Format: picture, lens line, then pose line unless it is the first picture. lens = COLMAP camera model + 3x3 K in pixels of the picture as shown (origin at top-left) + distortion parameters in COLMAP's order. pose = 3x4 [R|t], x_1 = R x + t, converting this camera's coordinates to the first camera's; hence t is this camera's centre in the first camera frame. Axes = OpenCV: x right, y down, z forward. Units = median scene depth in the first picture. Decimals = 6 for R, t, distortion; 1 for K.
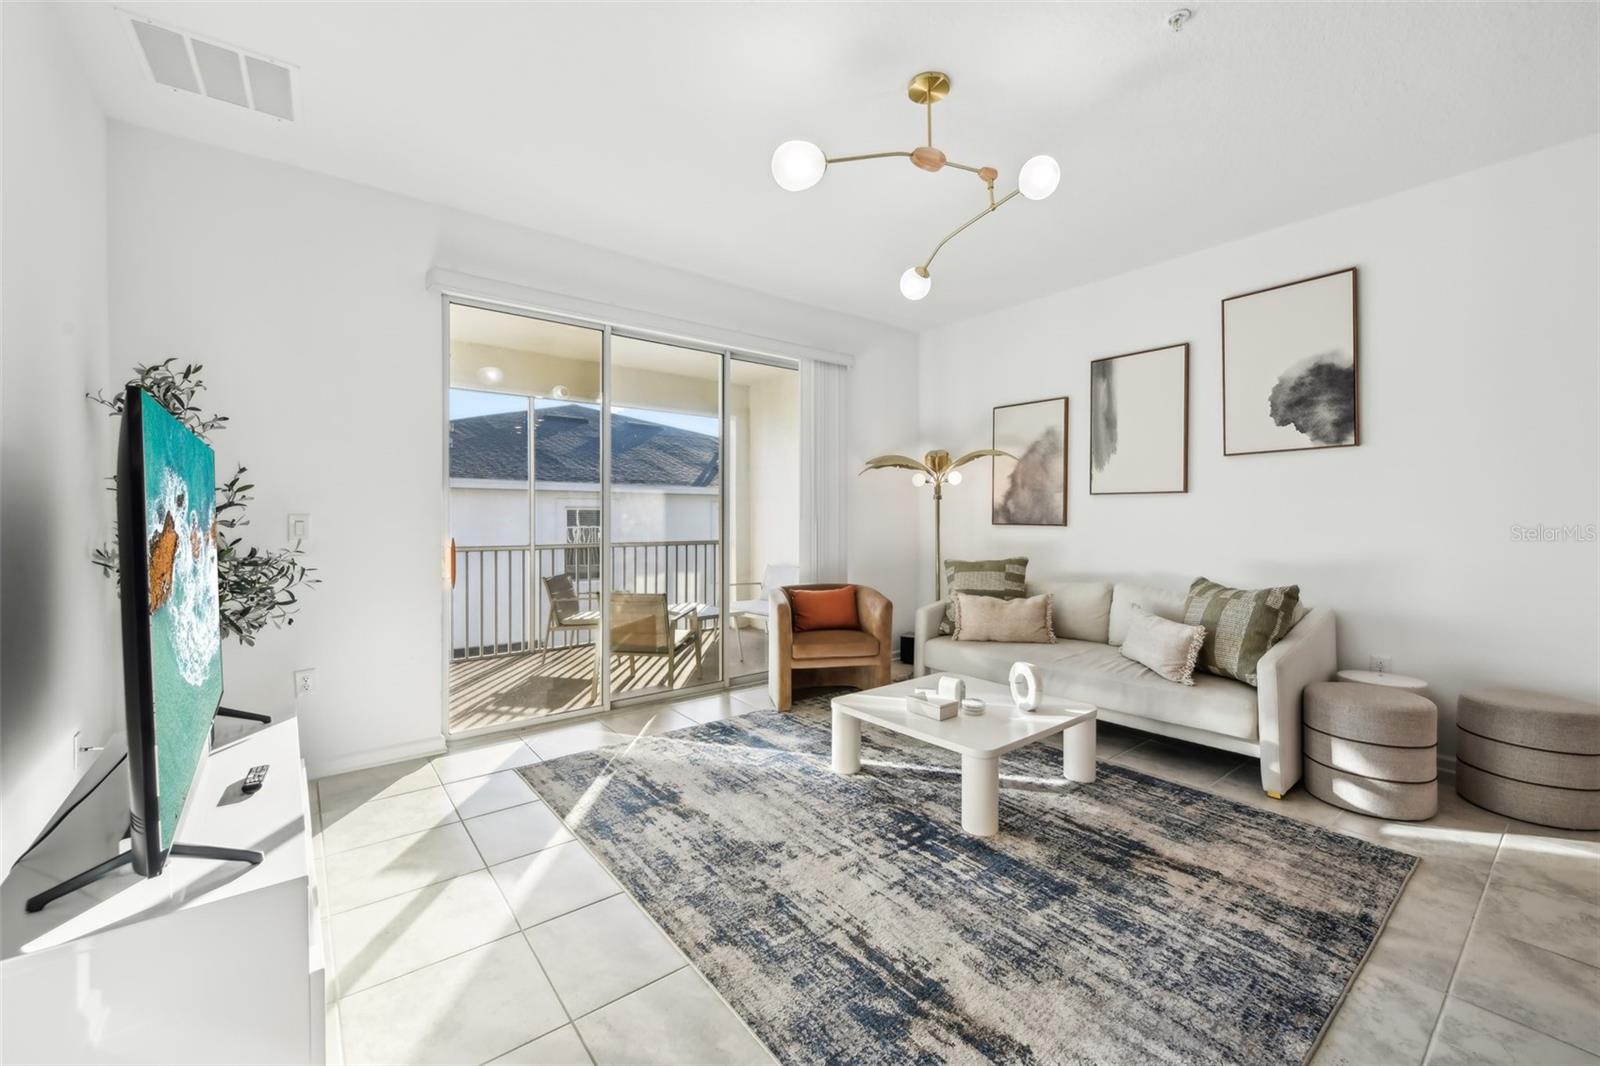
lens RADIAL K [[646.1, 0, 815.5], [0, 646.1, 519.9], [0, 0, 1]] dist [0.003797, -0.000543]
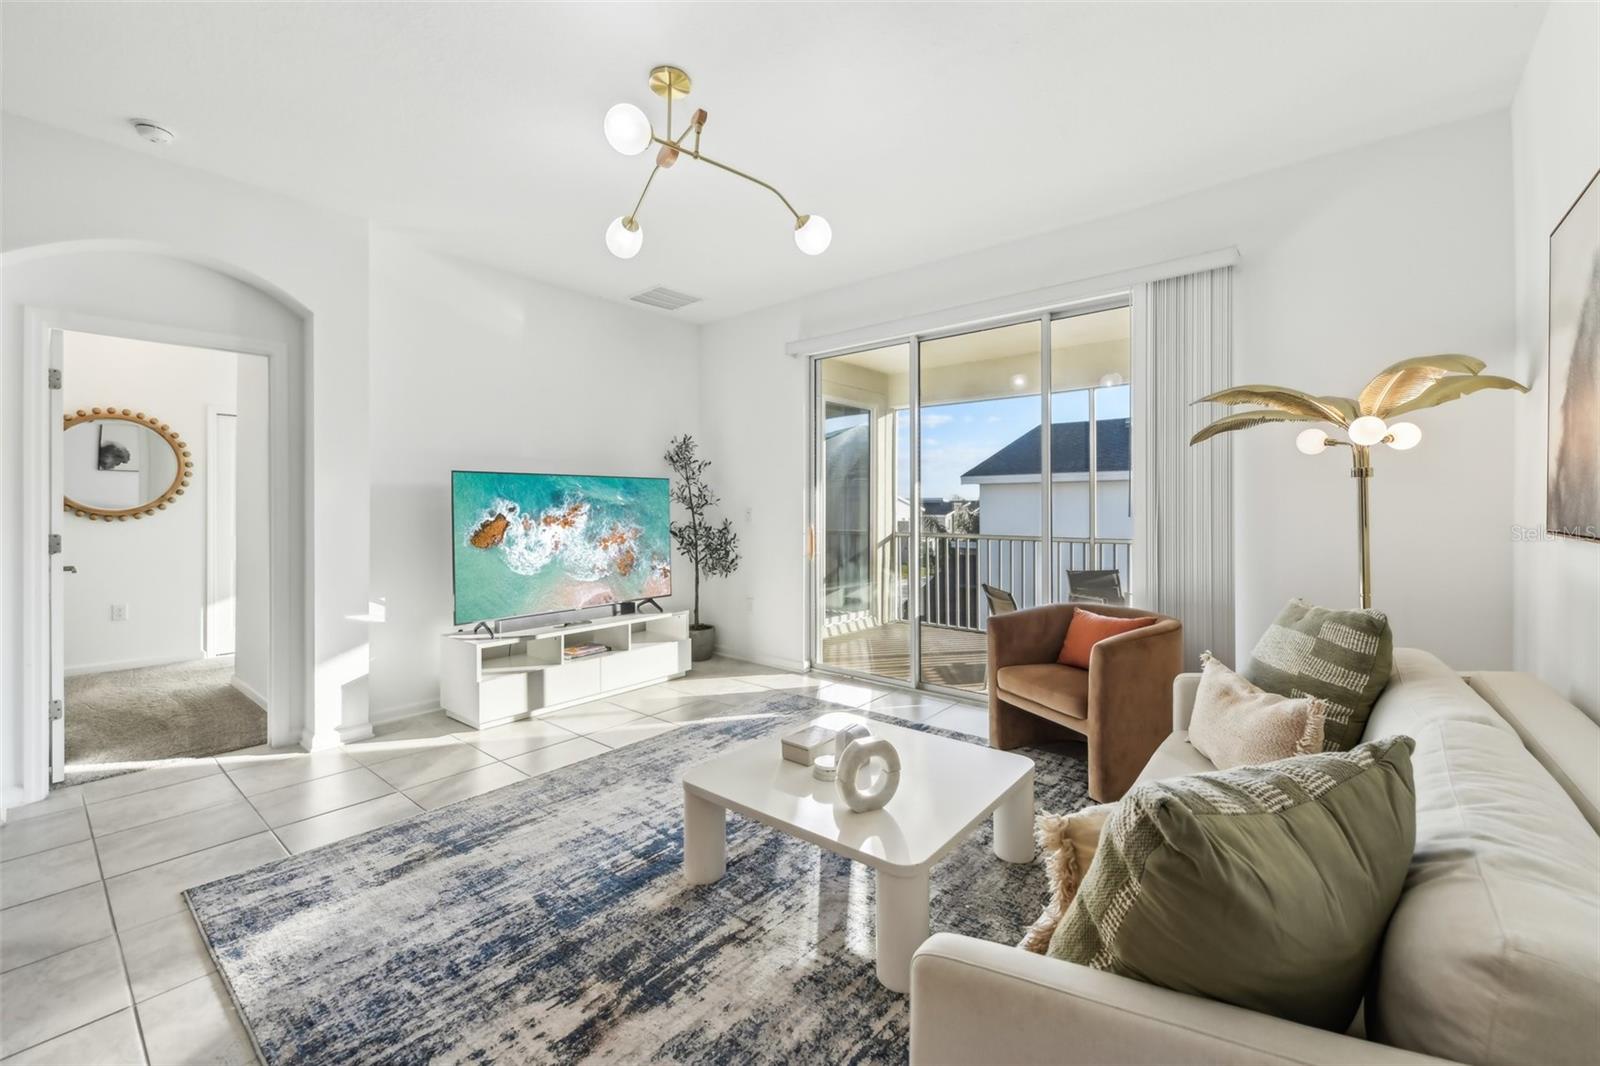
lens RADIAL K [[650.1, 0, 812.2], [0, 650.1, 510.4], [0, 0, 1]] dist [0.001929, -0.000427]
pose [[0.203529, 0.004989, -0.979056, 1.074175], [-0.004107, 0.999983, 0.004242, -0.012876], [0.979060, 0.003158, 0.203546, 0.911483]]
